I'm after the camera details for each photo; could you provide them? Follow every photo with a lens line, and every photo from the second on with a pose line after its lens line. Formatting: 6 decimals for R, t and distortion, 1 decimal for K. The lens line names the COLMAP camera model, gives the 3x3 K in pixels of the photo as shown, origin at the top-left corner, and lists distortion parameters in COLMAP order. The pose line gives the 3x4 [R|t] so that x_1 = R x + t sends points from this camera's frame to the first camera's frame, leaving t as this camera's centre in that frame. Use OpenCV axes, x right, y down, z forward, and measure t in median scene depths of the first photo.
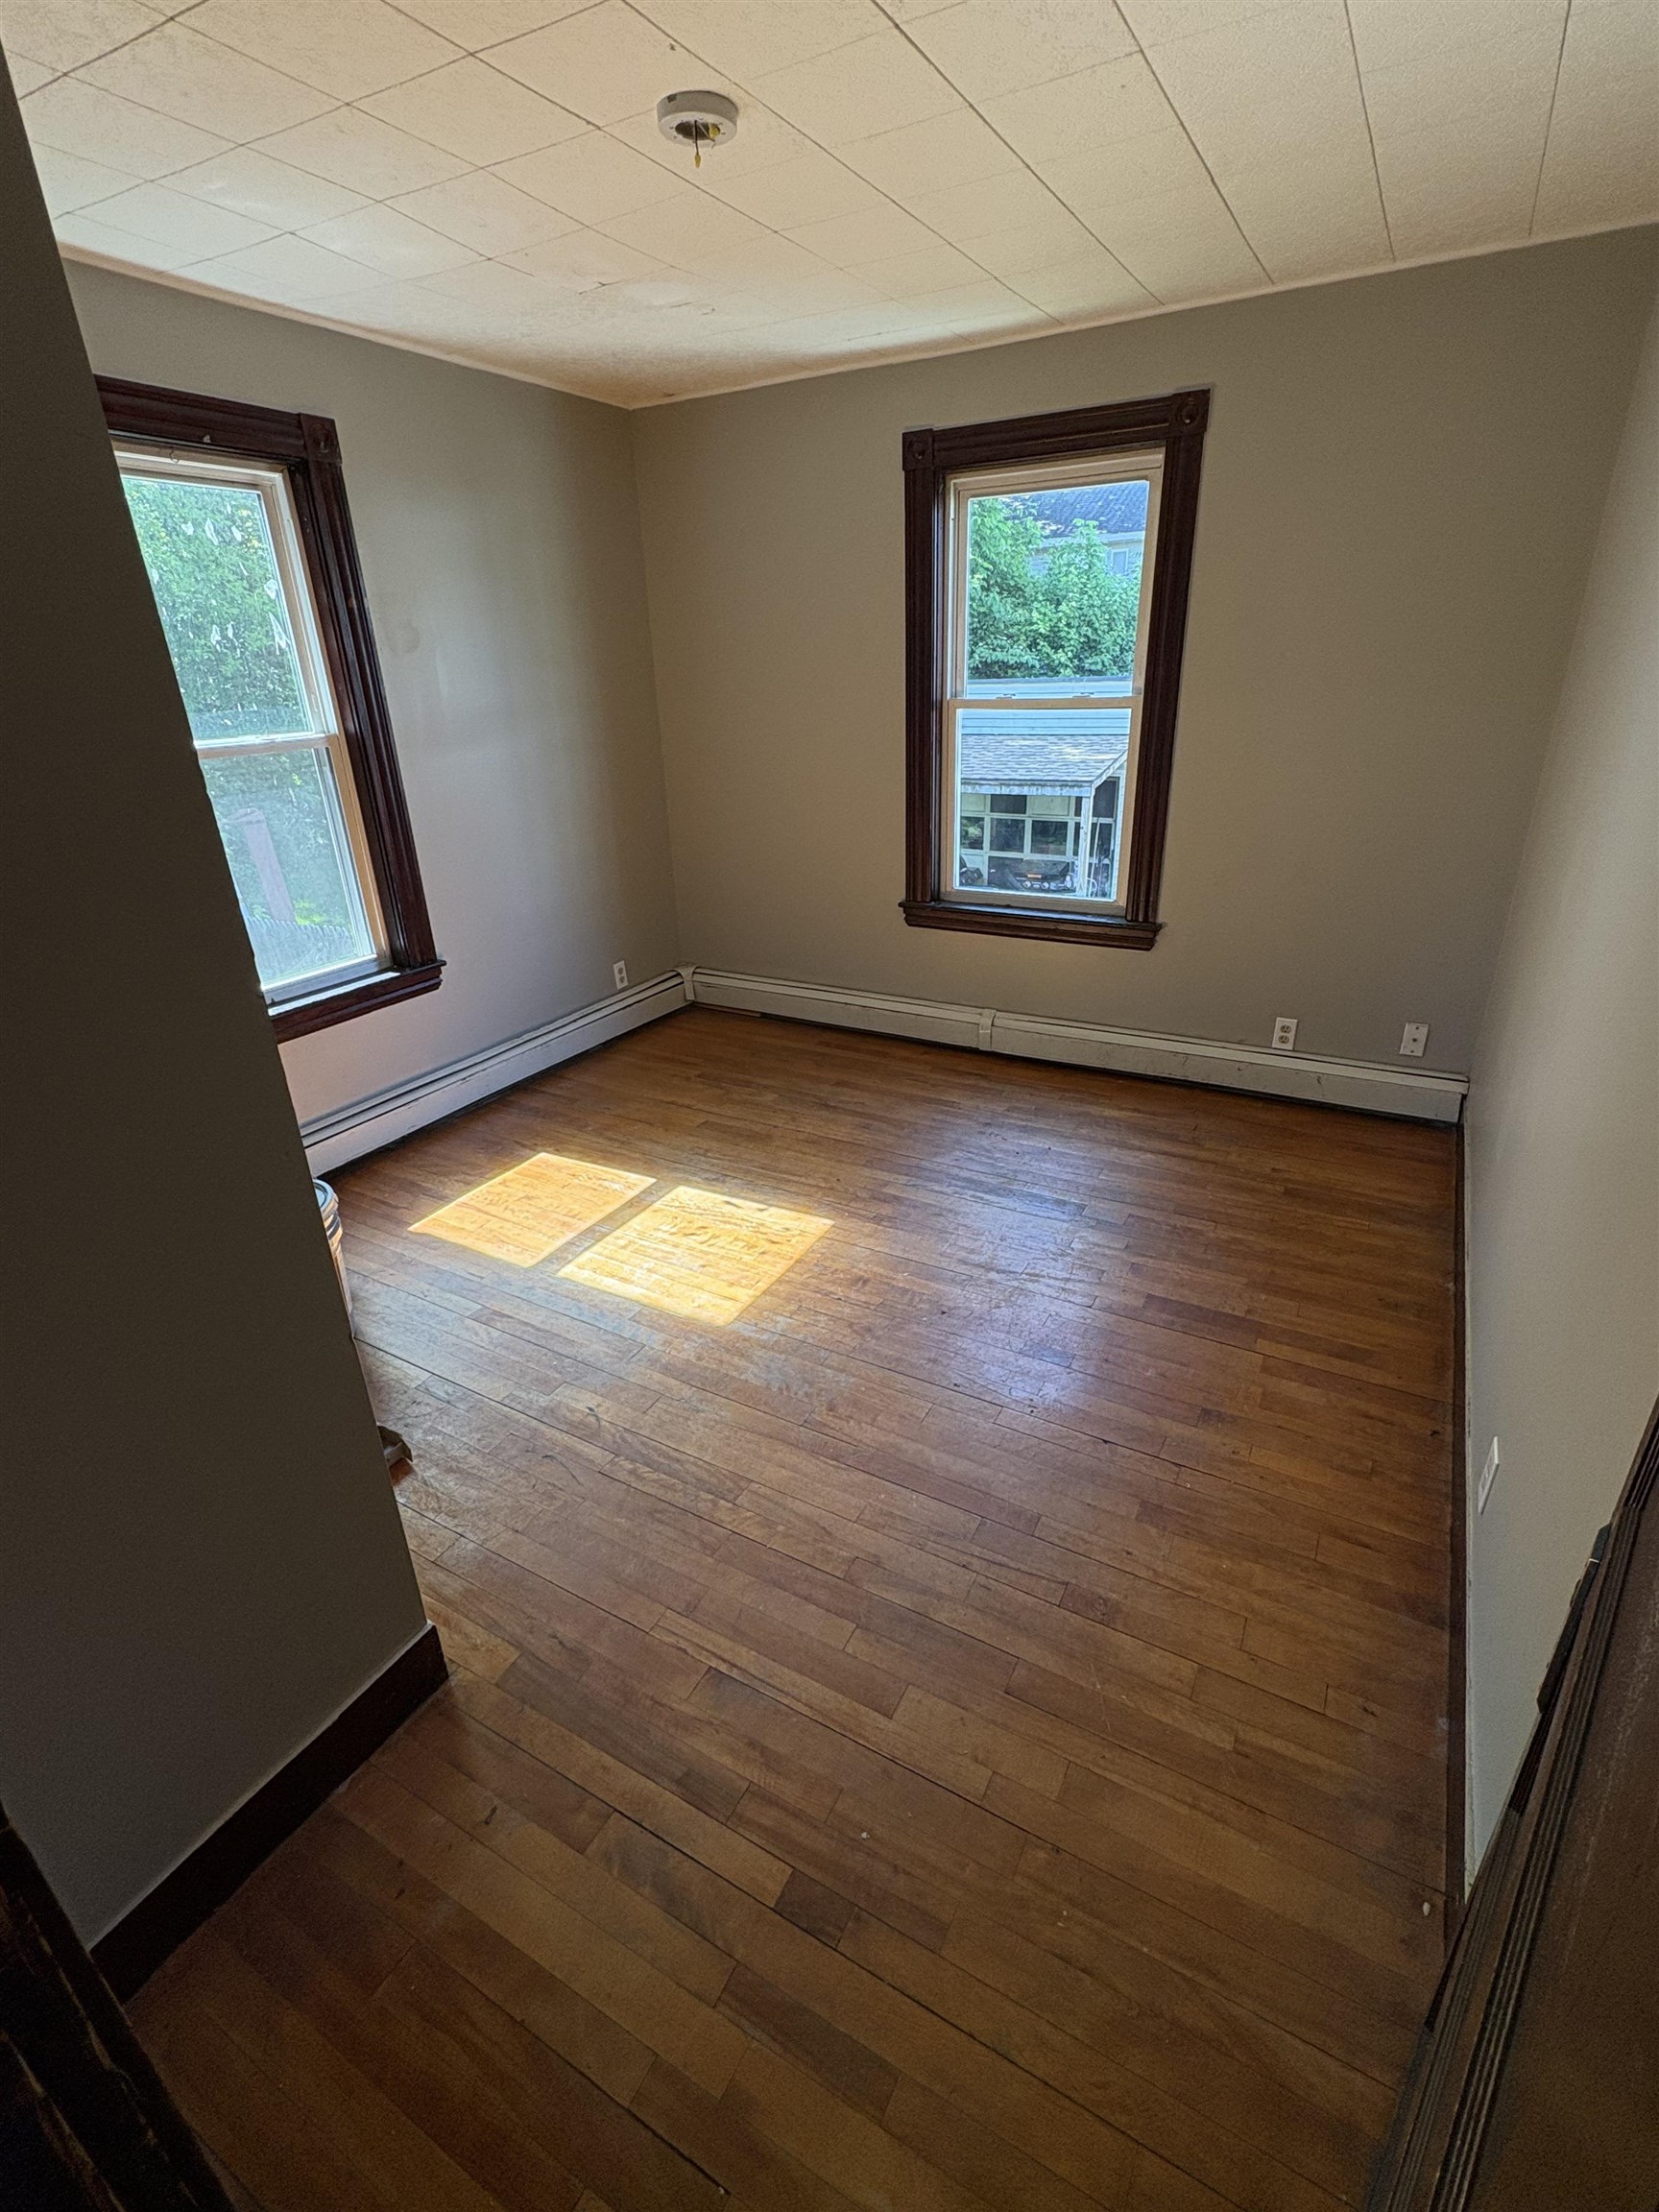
lens RADIAL K [[1011.9, 0, 836.8], [0, 1011.9, 1105.9], [0, 0, 1]] dist [0.000420, 0.000513]
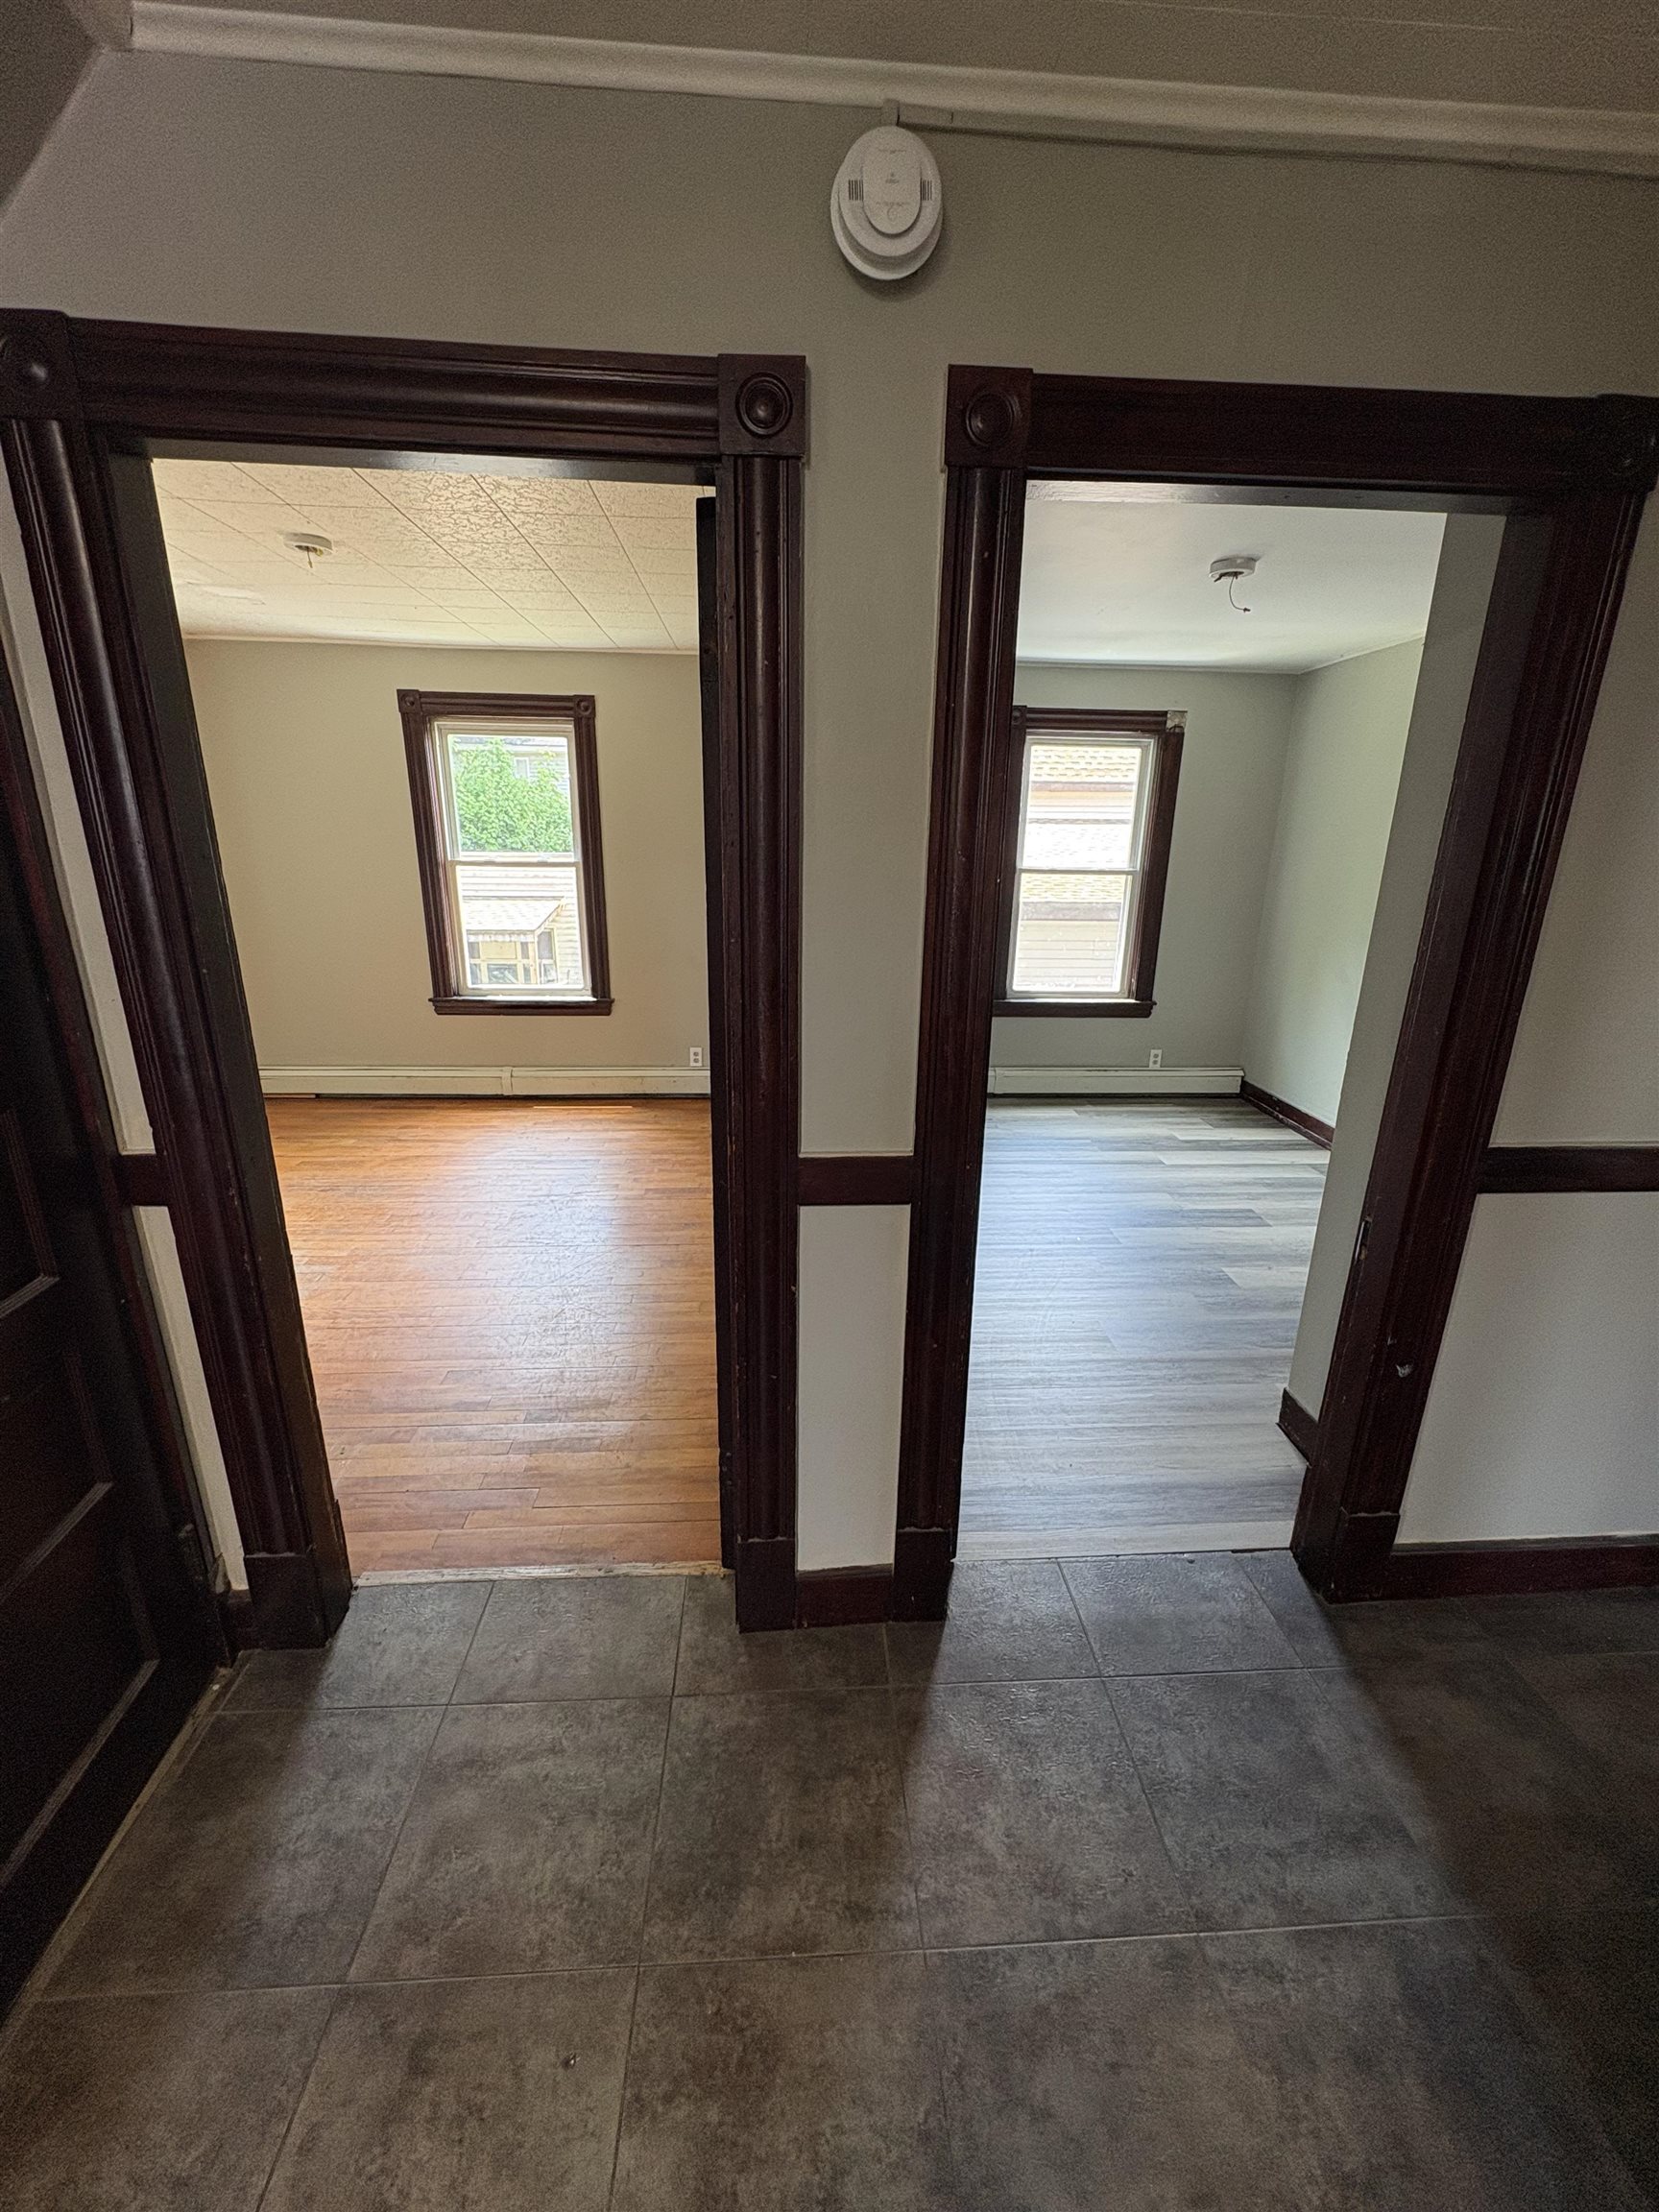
lens RADIAL K [[881.6, 0, 830.7], [0, 881.6, 1105.2], [0, 0, 1]] dist [0.001338, 0.000210]
pose [[0.841278, -0.113436, 0.528568, -0.231471], [0.179406, 0.980910, -0.075033, 0.237601], [-0.509966, 0.157952, 0.845569, -0.515629]]
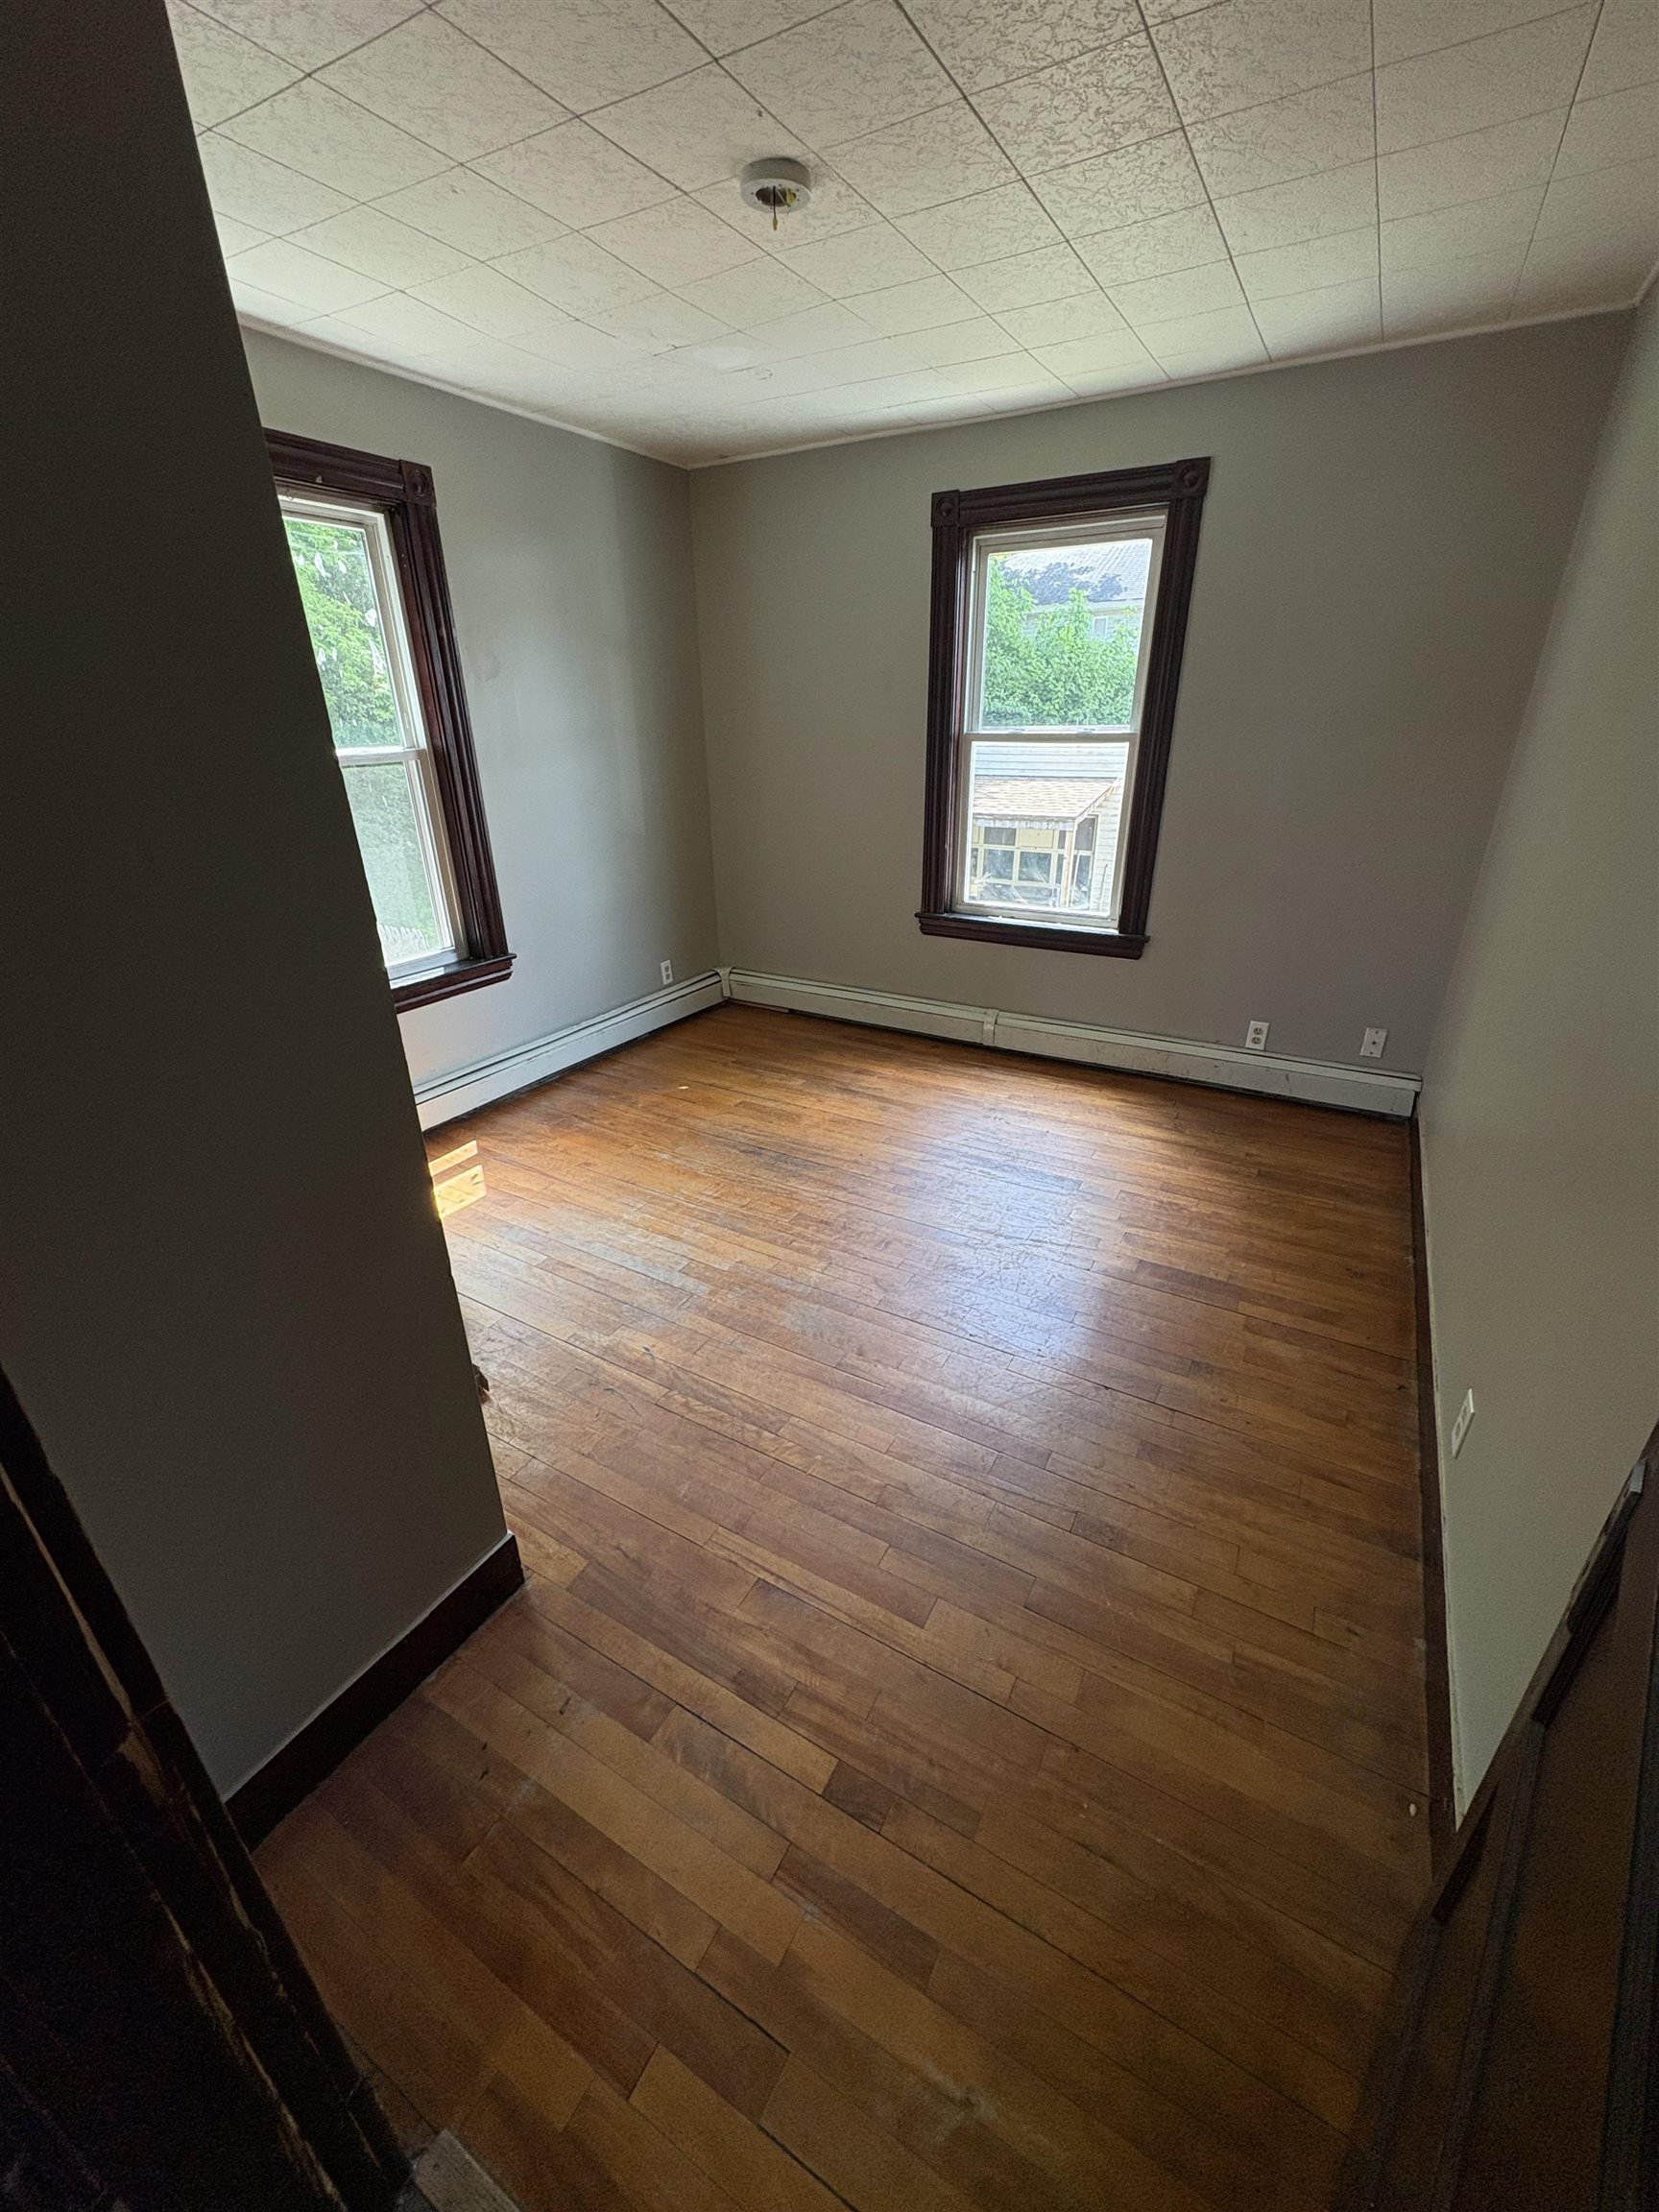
lens RADIAL K [[881.6, 0, 836.4], [0, 881.6, 1105.9], [0, 0, 1]] dist [0.001338, 0.000210]
pose [[0.999730, 0.023180, -0.001463, -0.035441], [-0.023170, 0.999711, 0.006454, 0.017622], [0.001613, -0.006418, 0.999978, 0.021316]]
